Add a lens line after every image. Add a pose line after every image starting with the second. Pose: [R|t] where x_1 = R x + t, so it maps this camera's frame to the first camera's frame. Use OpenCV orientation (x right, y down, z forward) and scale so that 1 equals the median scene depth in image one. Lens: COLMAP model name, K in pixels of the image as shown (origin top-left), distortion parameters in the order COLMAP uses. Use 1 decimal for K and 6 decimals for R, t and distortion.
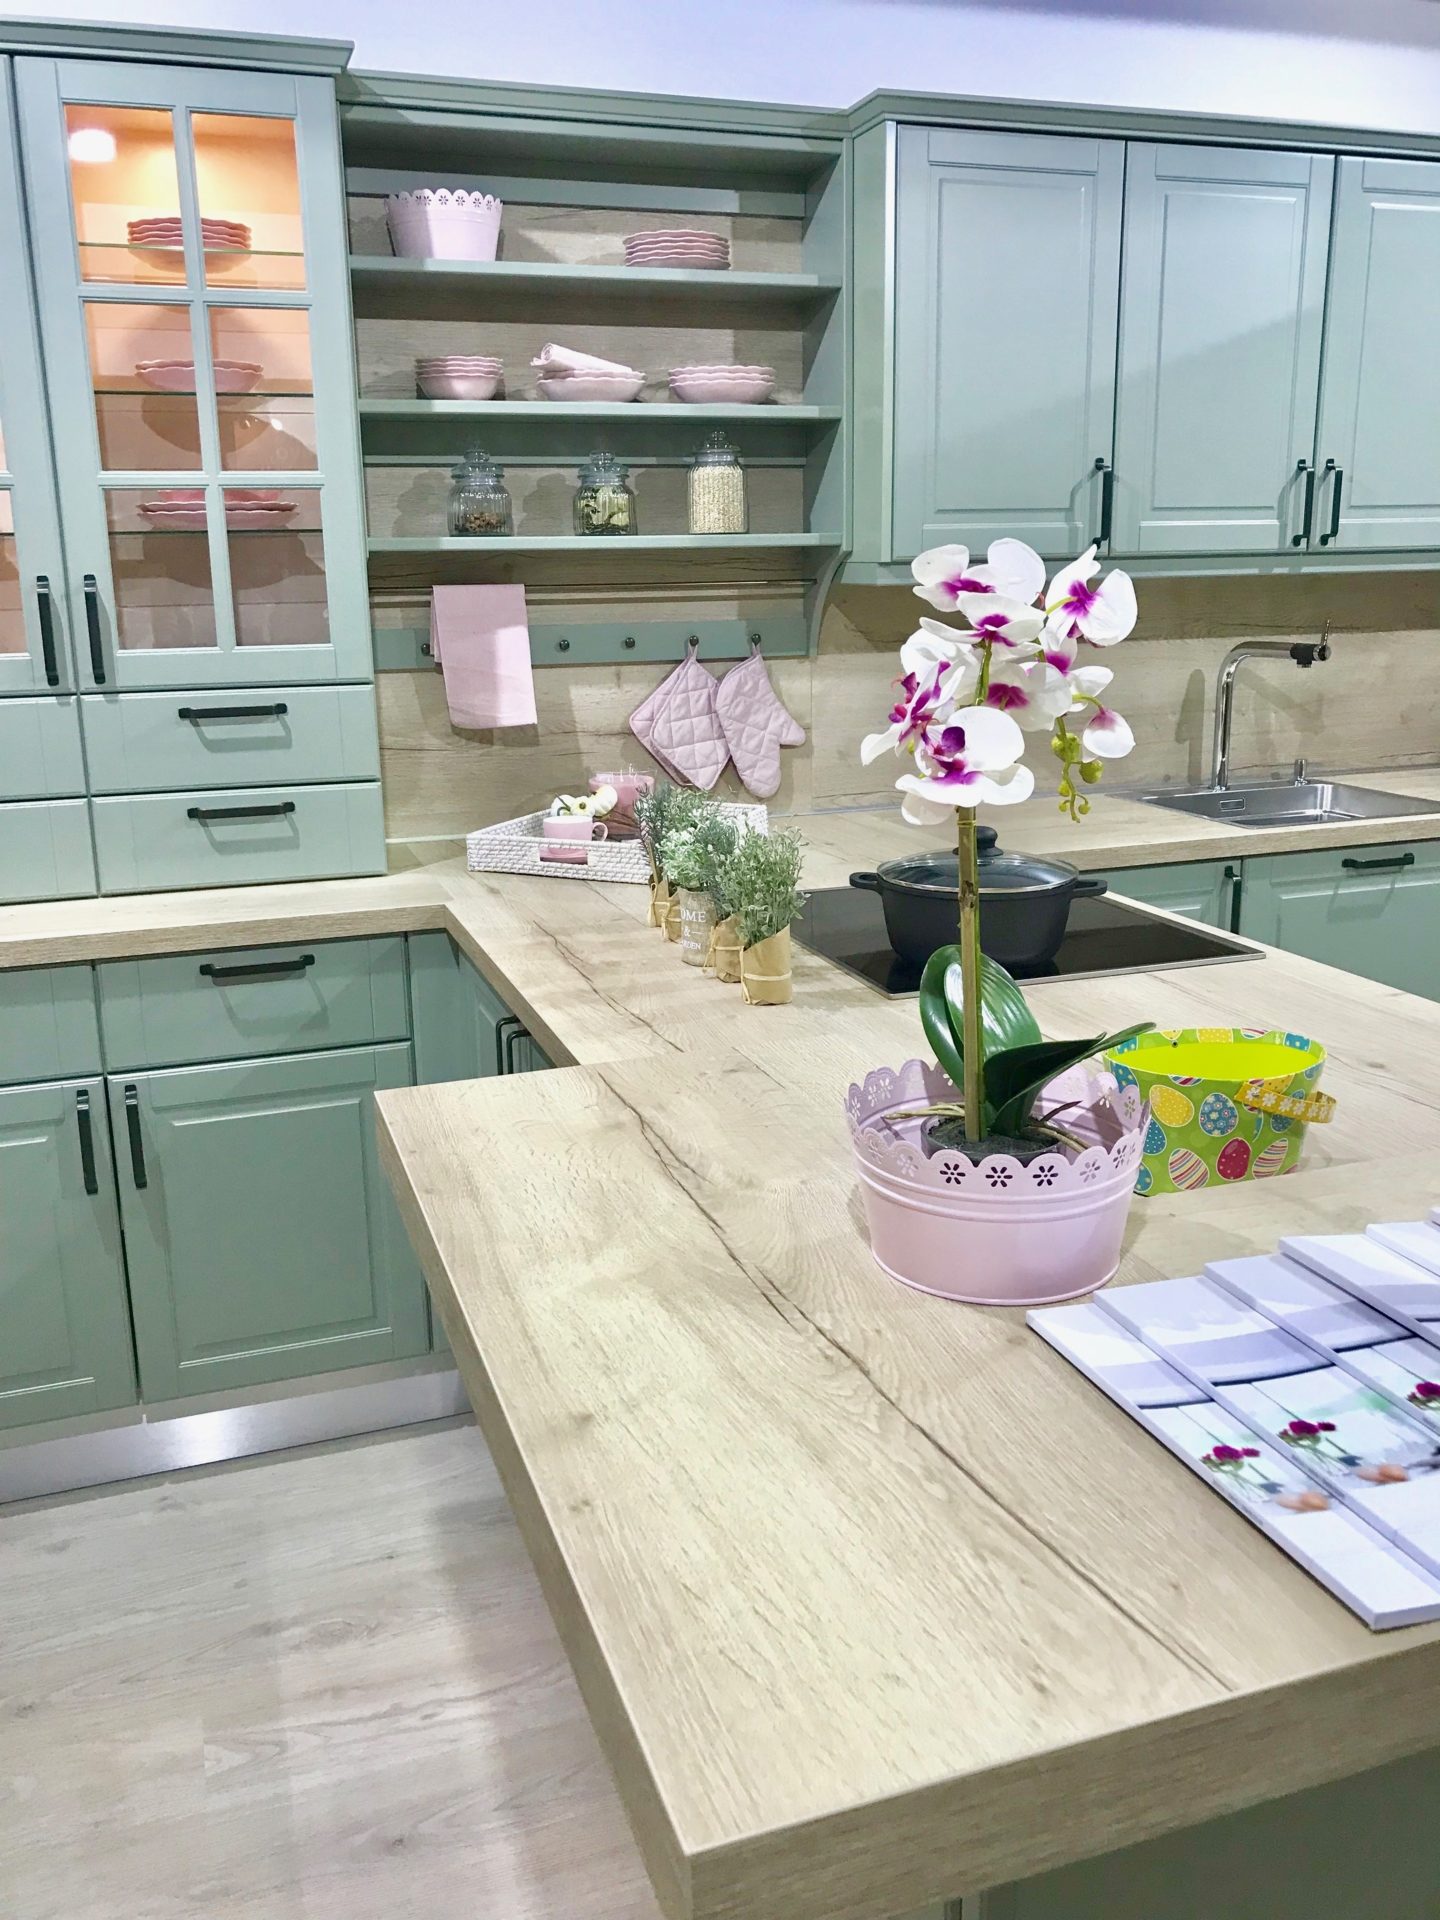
lens RADIAL K [[1574.7, 0, 719.5], [0, 1574.7, 914.6], [0, 0, 1]] dist [0.039779, -0.040559]
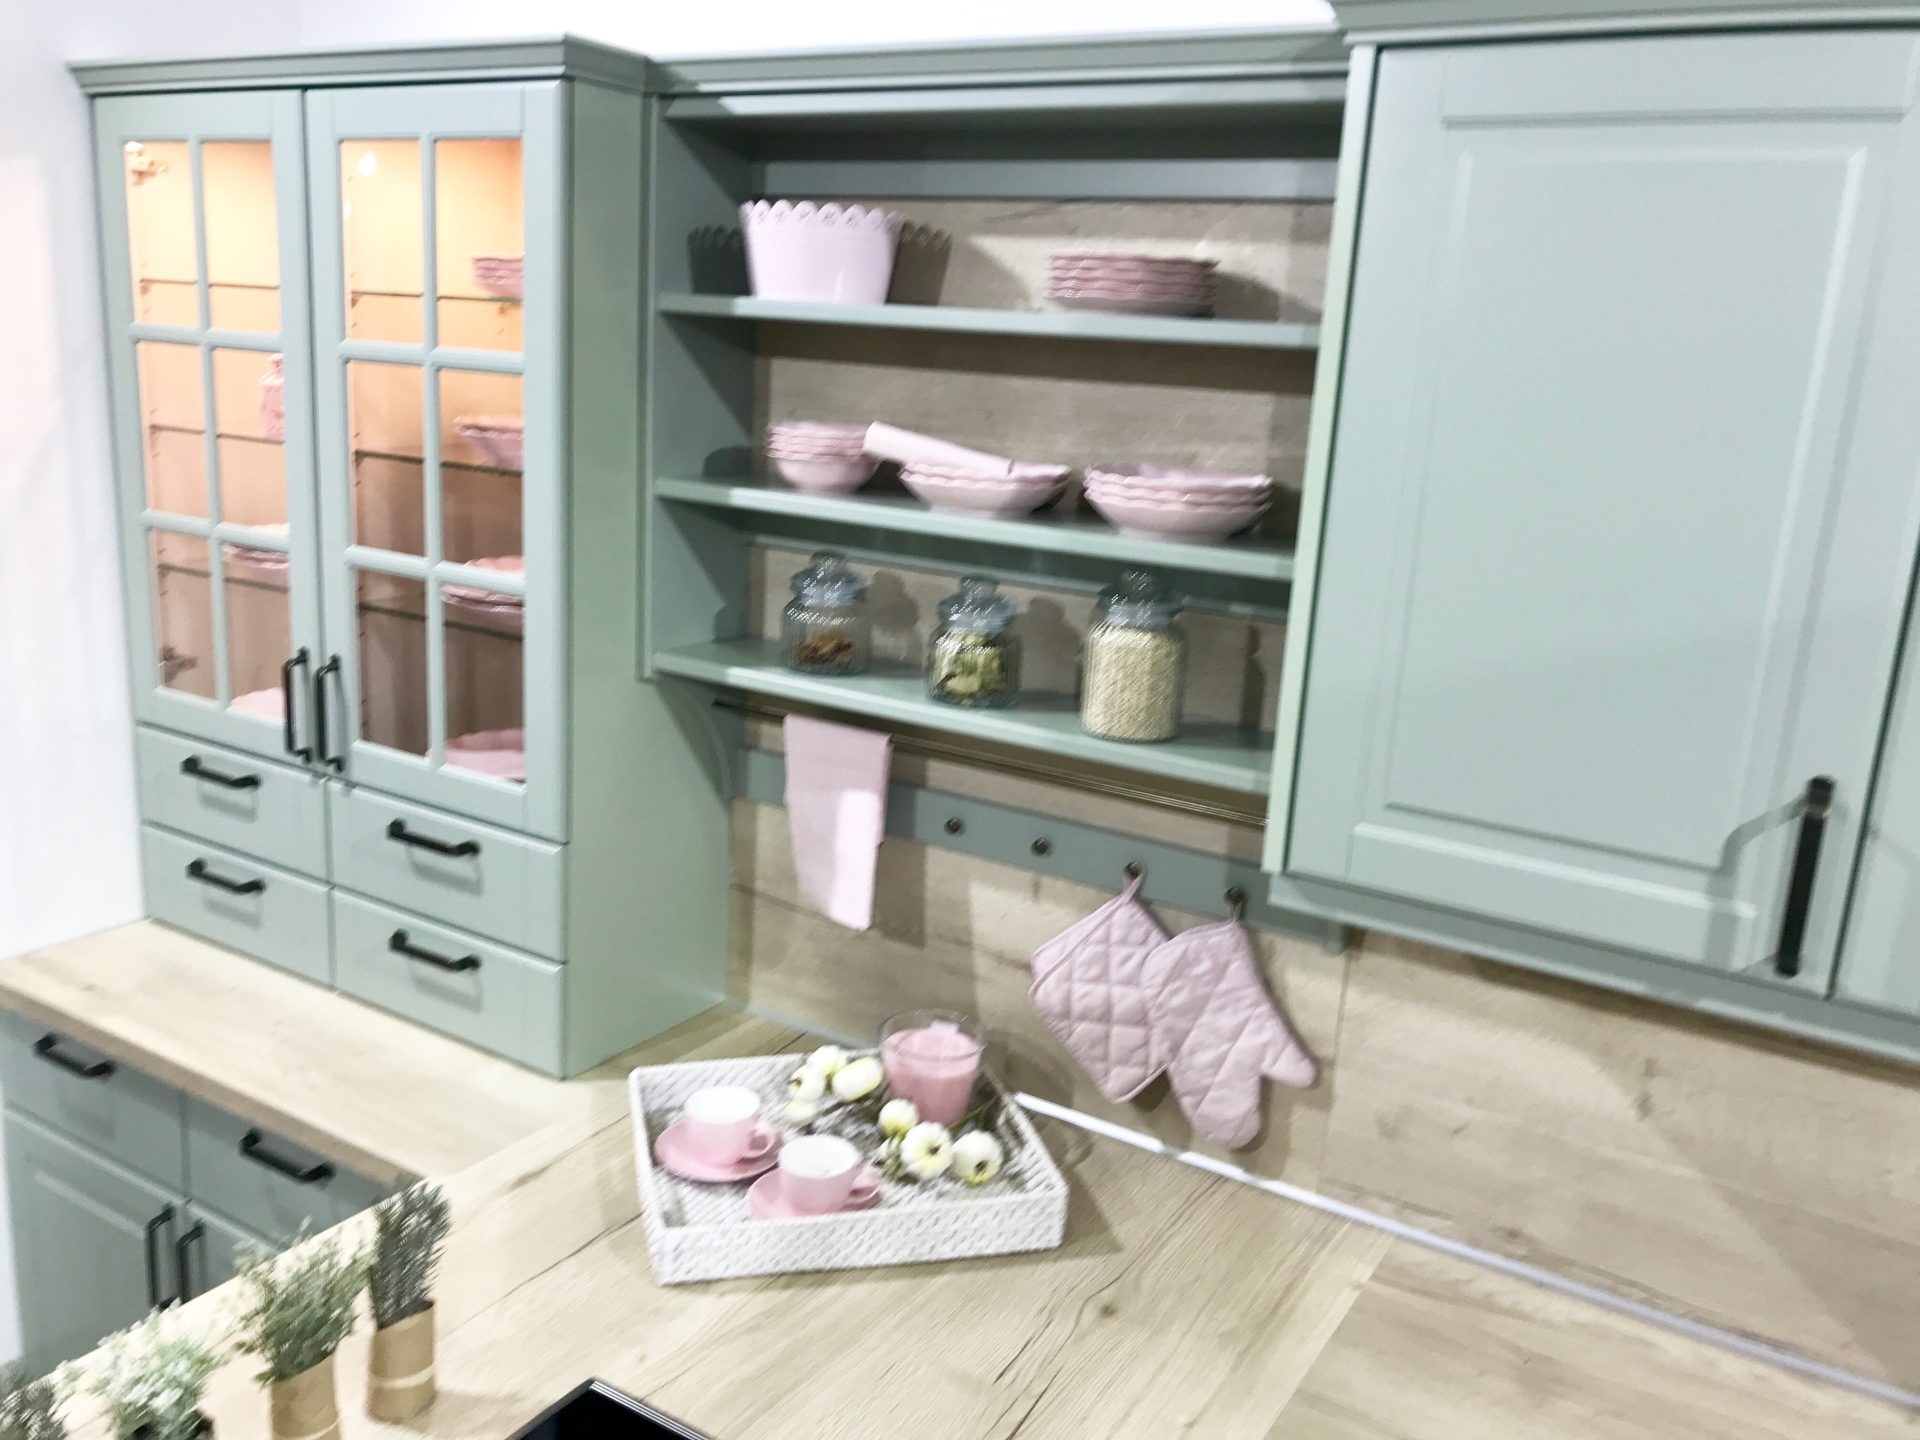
lens RADIAL K [[1574.7, 0, 953.0], [0, 1574.7, 720.5], [0, 0, 1]] dist [0.039779, -0.040559]
pose [[0.628808, 0.236086, -0.740854, 0.410260], [-0.239016, 0.965348, 0.104758, -0.297700], [0.739914, 0.111203, 0.663447, 0.562192]]
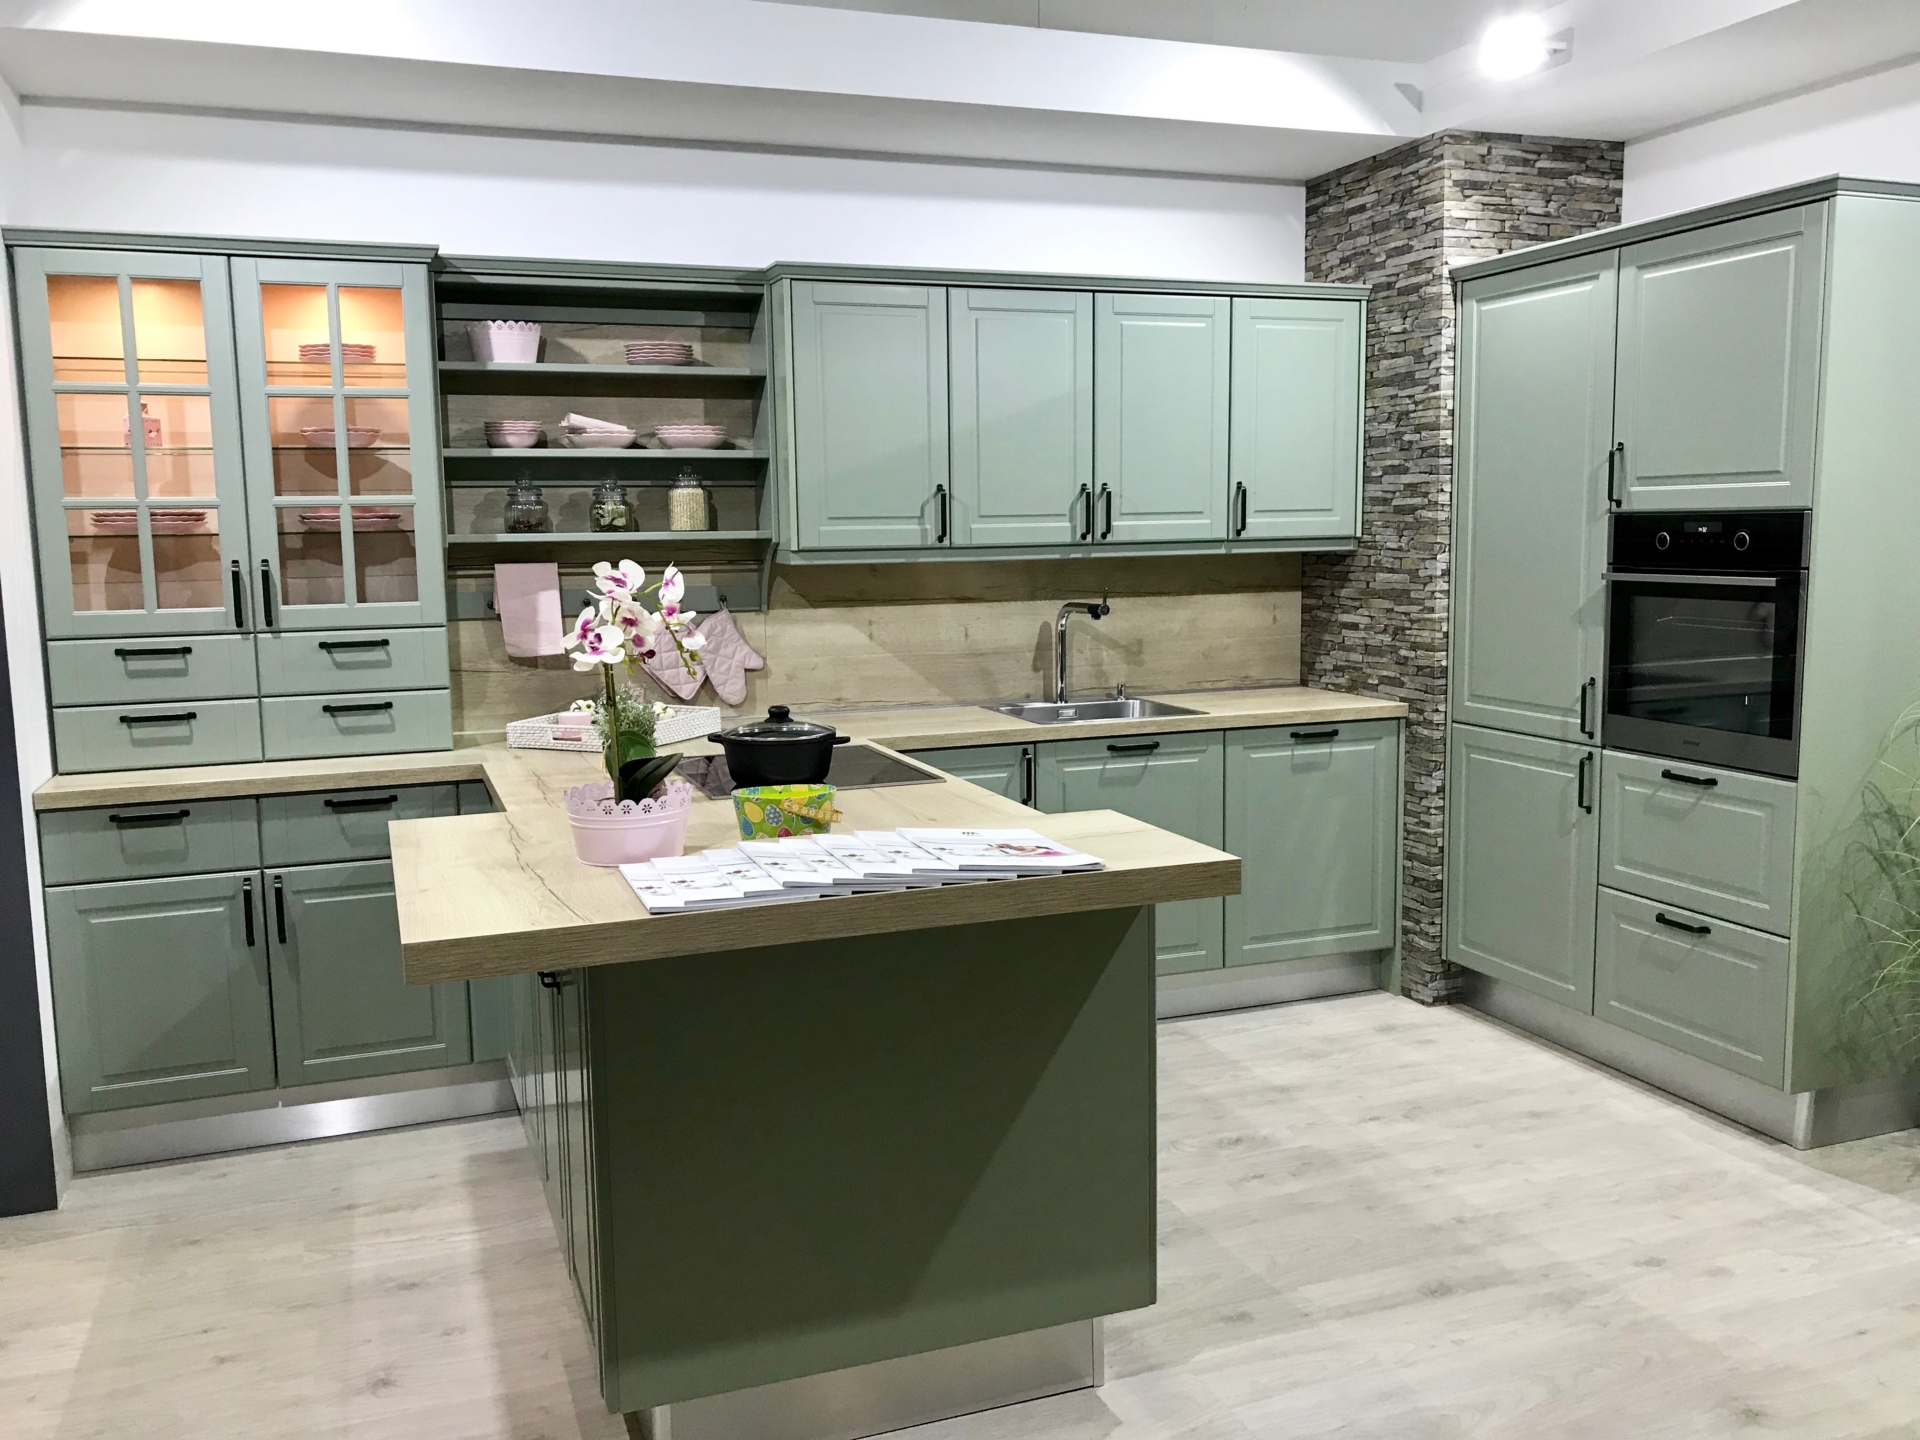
lens RADIAL K [[1574.7, 0, 955.0], [0, 1574.7, 718.2], [0, 0, 1]] dist [0.039779, -0.040559]
pose [[0.999678, -0.000748, 0.025366, 0.220333], [0.003219, 0.995227, -0.097532, 0.088658], [-0.025172, 0.097582, 0.994909, -0.506654]]
